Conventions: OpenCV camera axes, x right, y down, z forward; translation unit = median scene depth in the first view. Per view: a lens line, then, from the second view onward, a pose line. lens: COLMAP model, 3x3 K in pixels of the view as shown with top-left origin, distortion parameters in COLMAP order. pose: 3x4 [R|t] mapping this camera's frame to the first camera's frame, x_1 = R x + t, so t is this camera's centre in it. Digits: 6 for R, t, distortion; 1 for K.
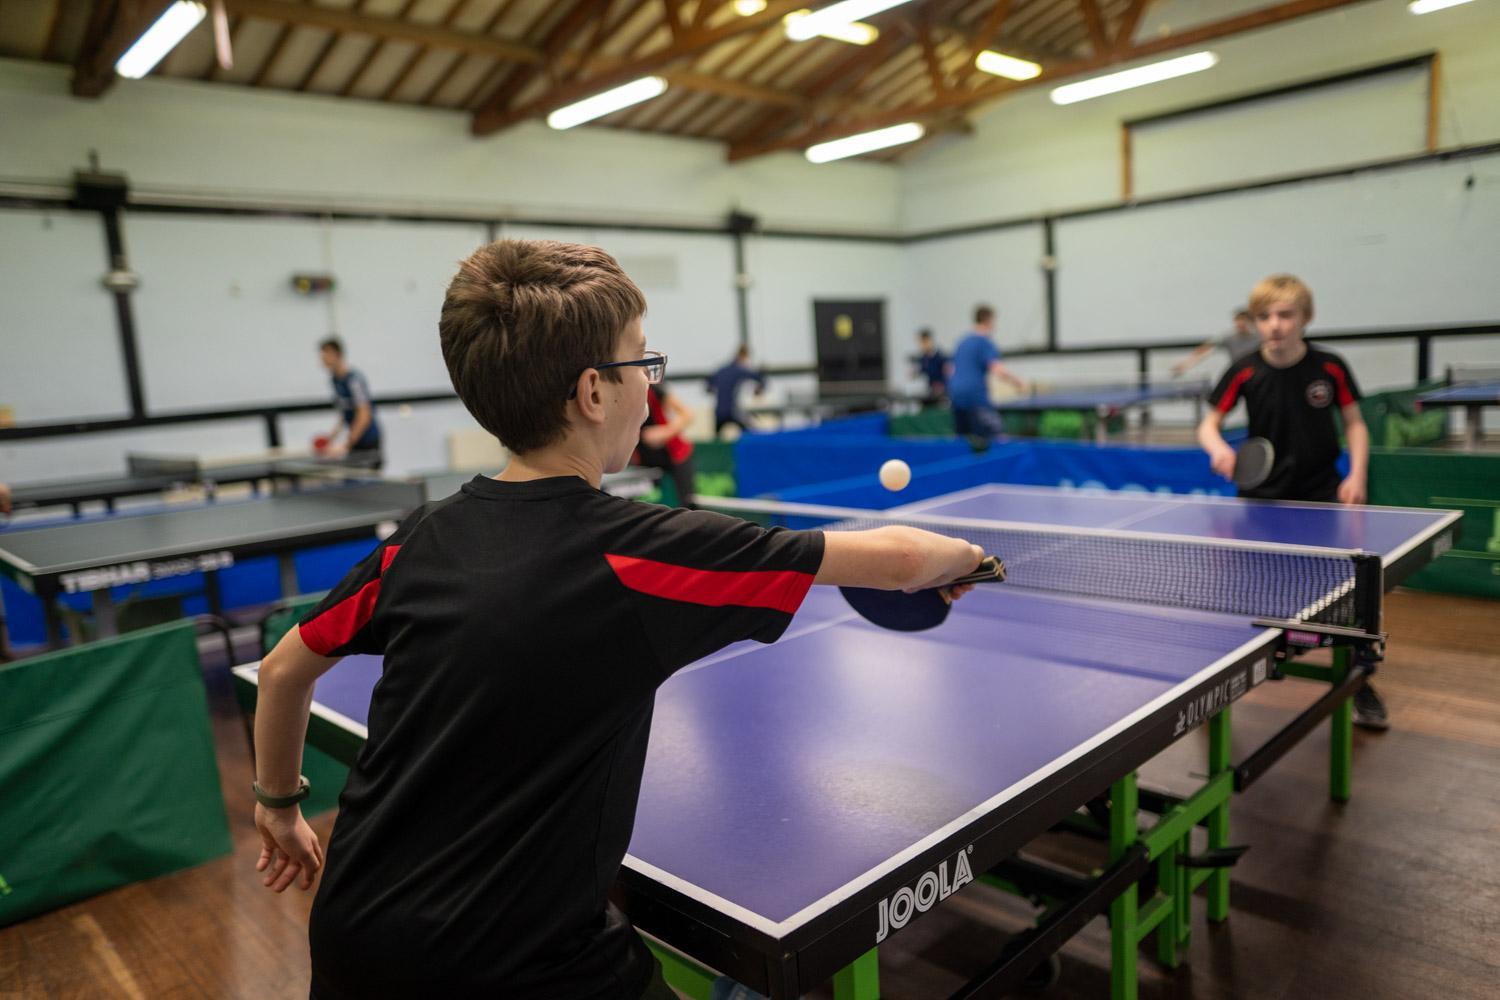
lens RADIAL K [[1034.6, 0, 747.8], [0, 1034.6, 504.1], [0, 0, 1]] dist [-0.050209, 0.042736]
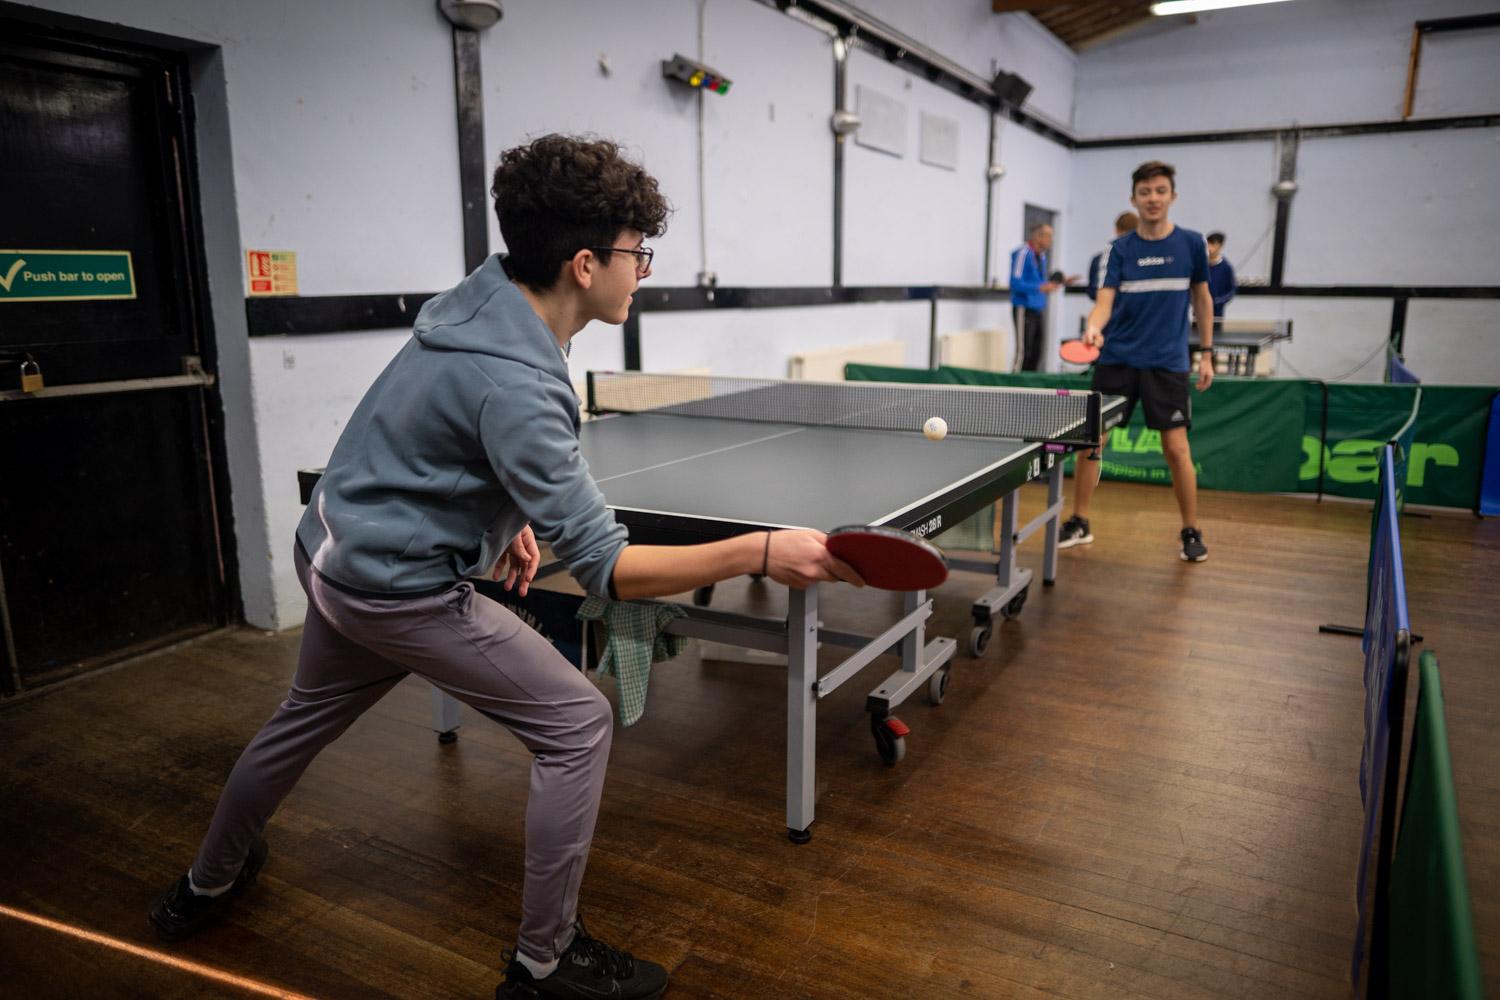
lens RADIAL K [[1034.6, 0, 747.8], [0, 1034.6, 504.1], [0, 0, 1]] dist [-0.050209, 0.042736]
pose [[0.959399, 0.003644, 0.282030, -1.093310], [-0.018677, 0.998543, 0.050632, -0.014659], [-0.281435, -0.053843, 0.958069, 0.854503]]
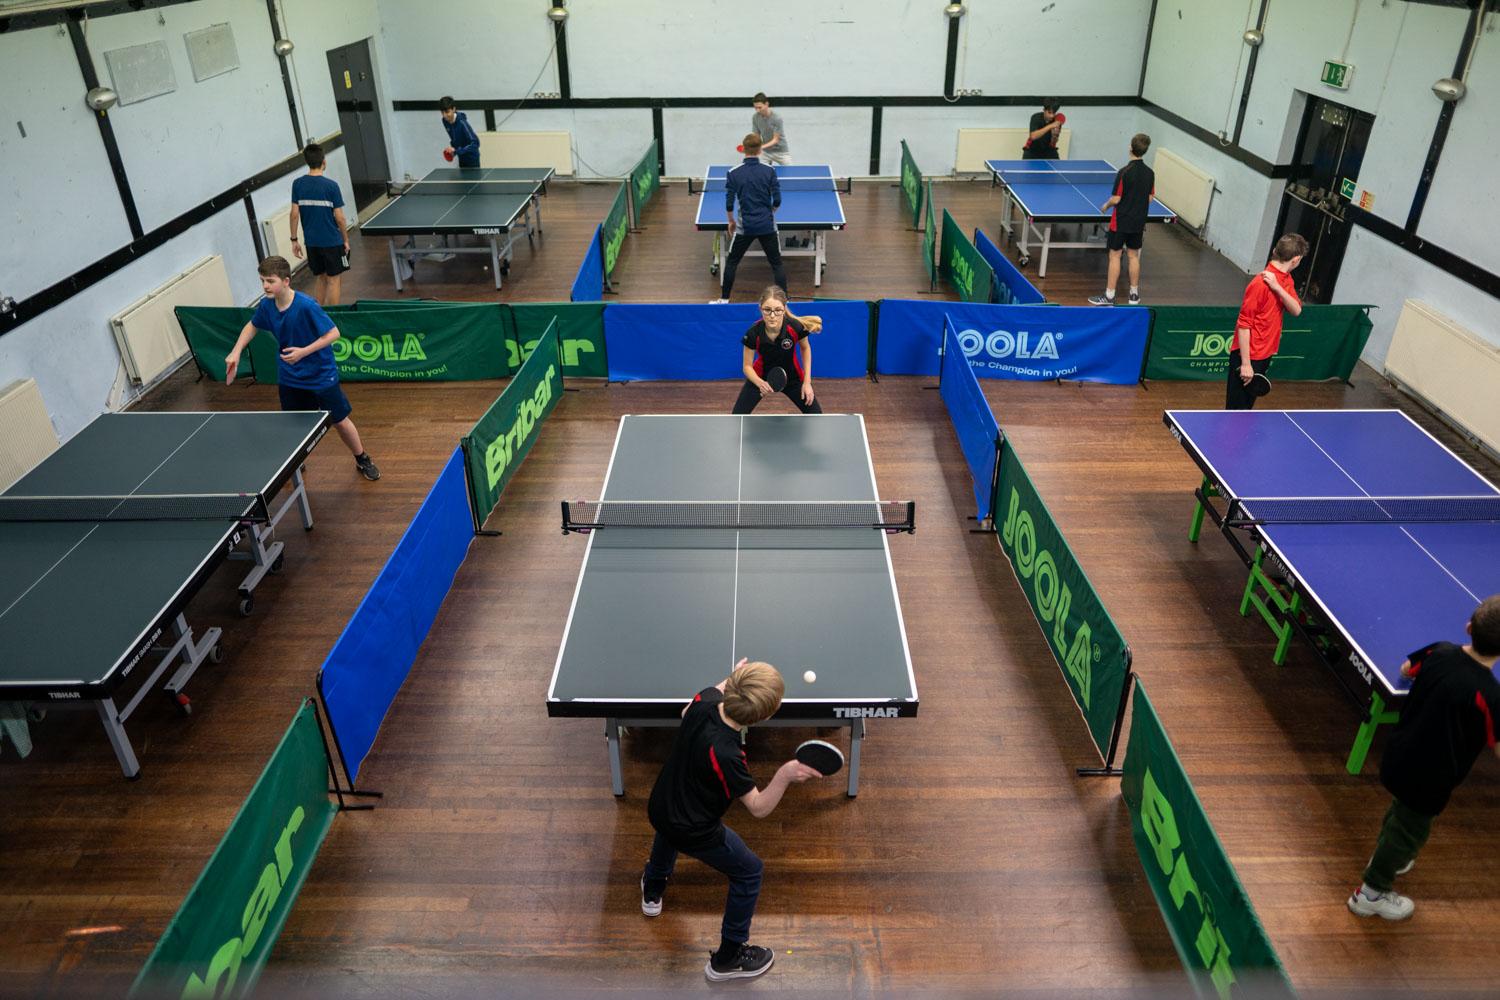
lens RADIAL K [[1034.6, 0, 747.8], [0, 1034.6, 504.1], [0, 0, 1]] dist [-0.050209, 0.042736]
pose [[0.703377, -0.303160, 0.642927, -1.076728], [0.061963, 0.927197, 0.369414, -0.424357], [-0.708111, -0.220000, 0.670953, 0.245246]]
